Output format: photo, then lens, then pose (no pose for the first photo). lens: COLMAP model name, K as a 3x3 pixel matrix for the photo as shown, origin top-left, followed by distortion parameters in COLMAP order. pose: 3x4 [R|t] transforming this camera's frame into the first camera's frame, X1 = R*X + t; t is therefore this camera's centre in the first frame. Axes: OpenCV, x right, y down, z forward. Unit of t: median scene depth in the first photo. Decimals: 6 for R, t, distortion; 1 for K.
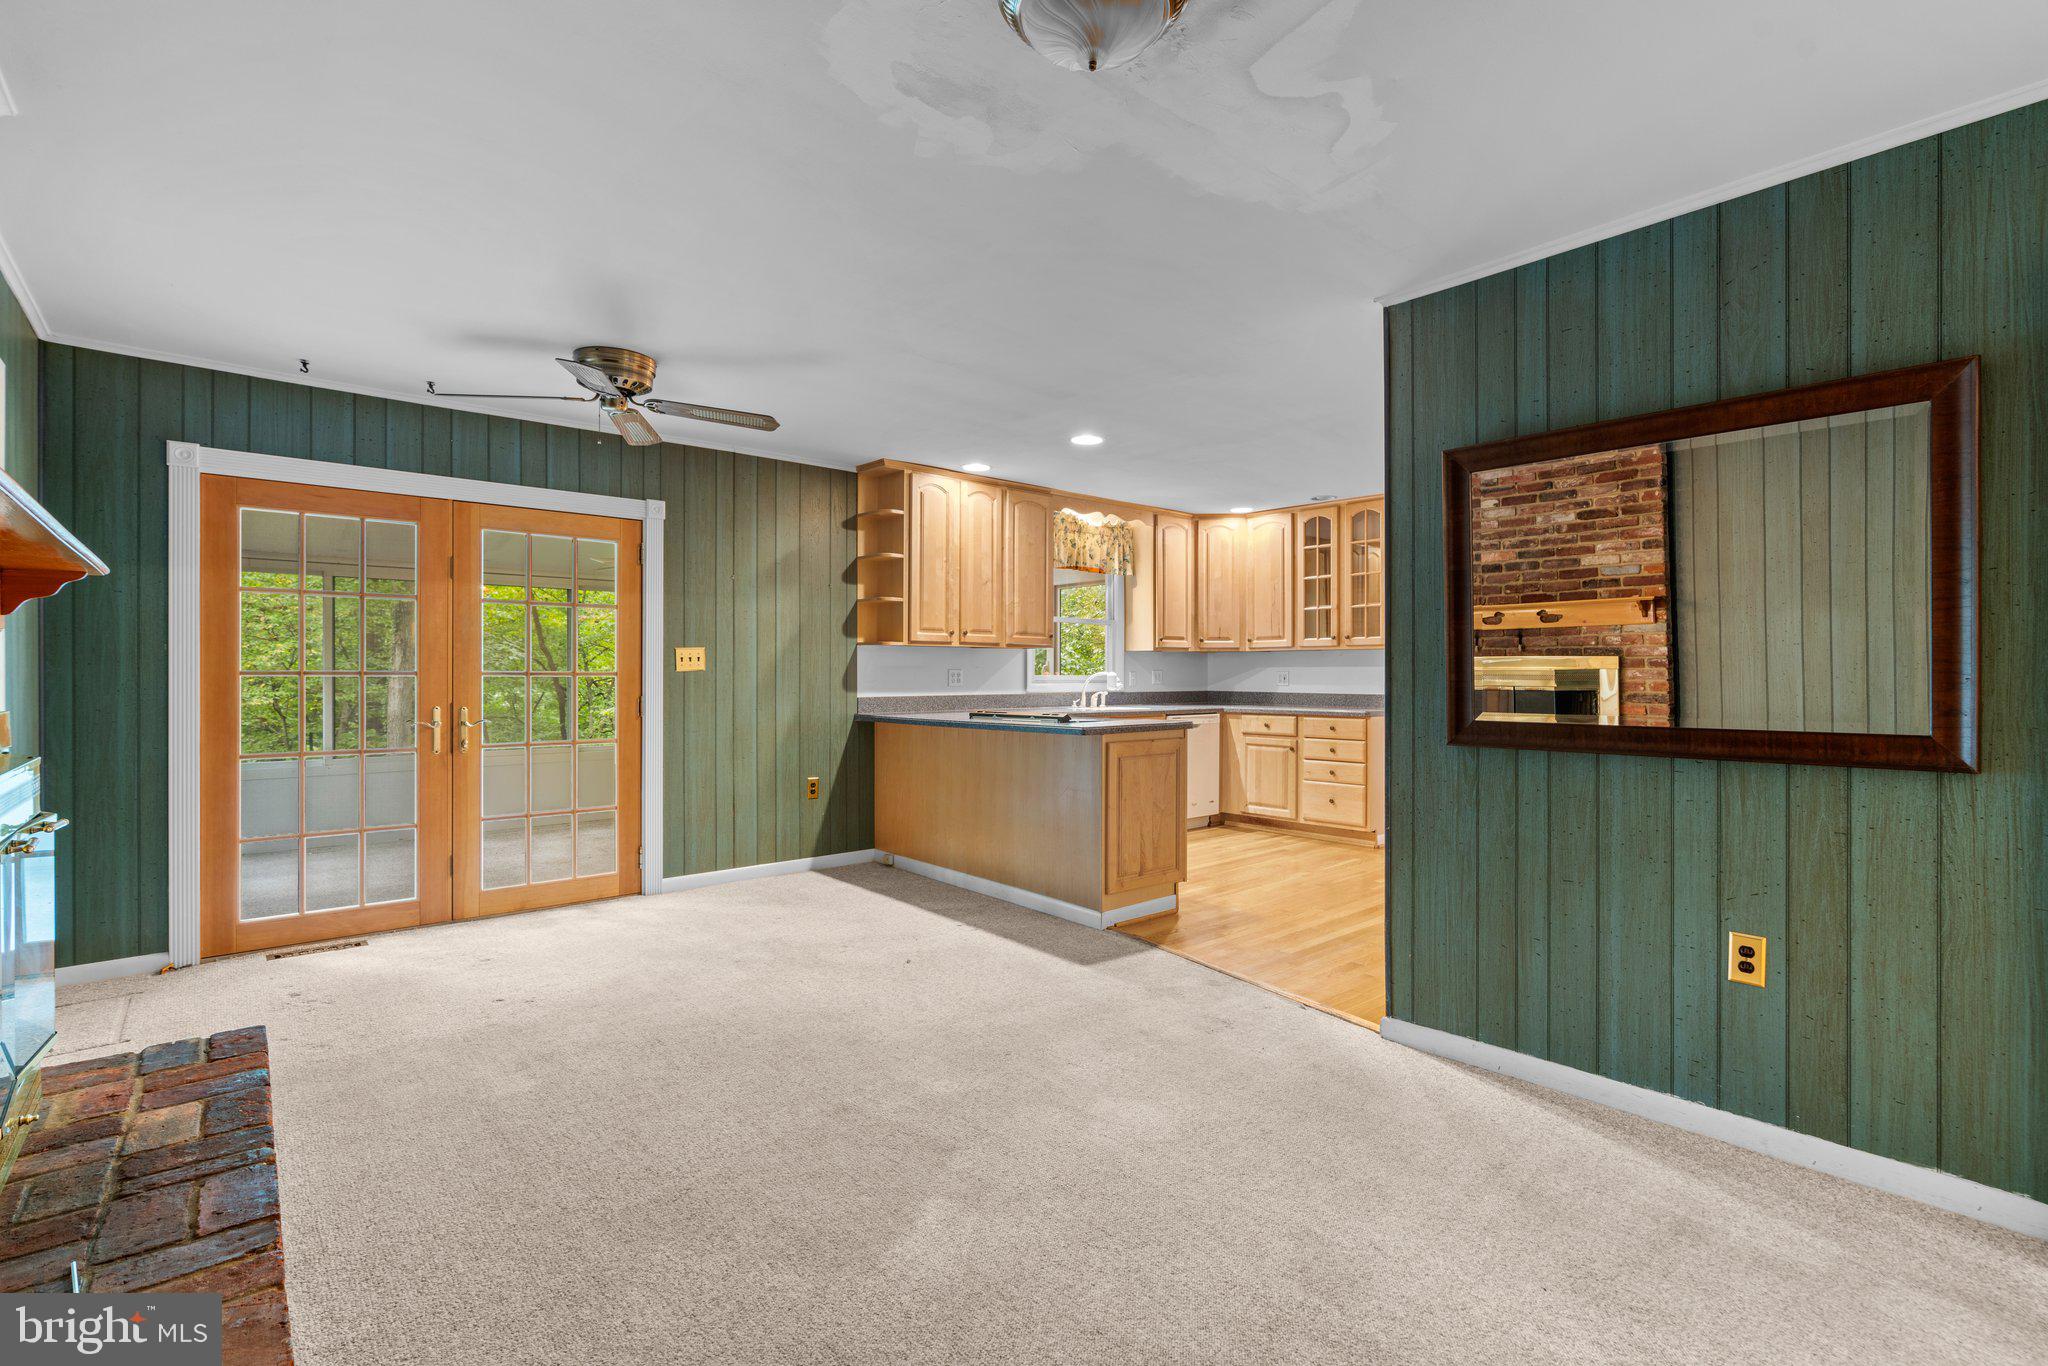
lens RADIAL K [[928.3, 0, 1028.0], [0, 928.3, 676.5], [0, 0, 1]] dist [-0.013331, 0.005044]
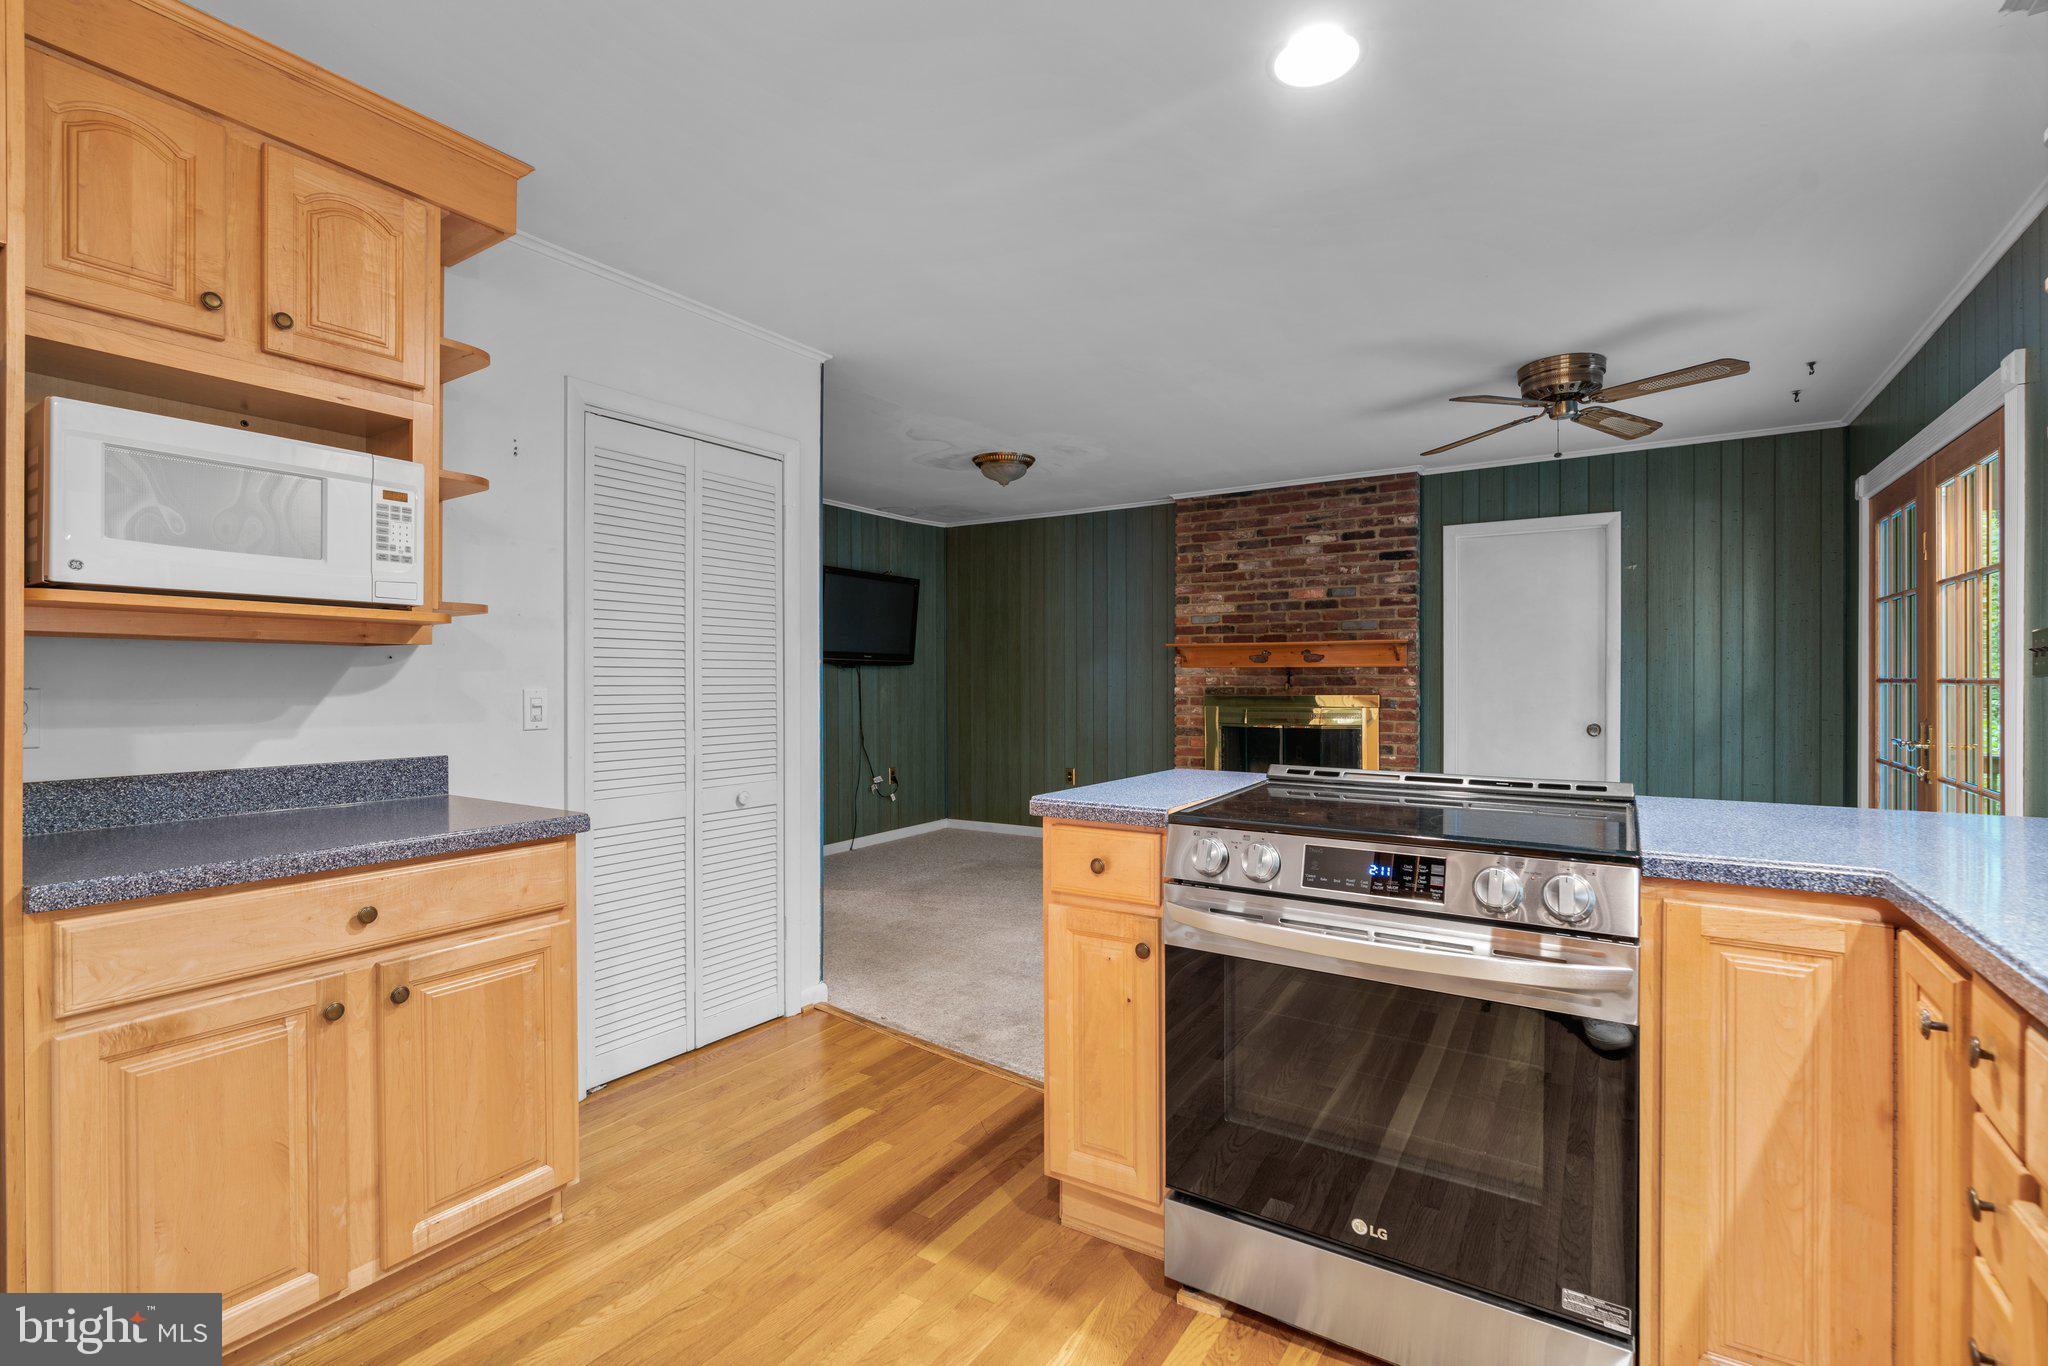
lens RADIAL K [[928.3, 0, 1023.5], [0, 928.3, 684.3], [0, 0, 1]] dist [-0.013331, 0.005044]
pose [[-0.962945, 0.002810, -0.269684, 0.245400], [0.001364, 0.999984, 0.005547, -0.004571], [0.269695, 0.004974, -0.962933, 1.167606]]
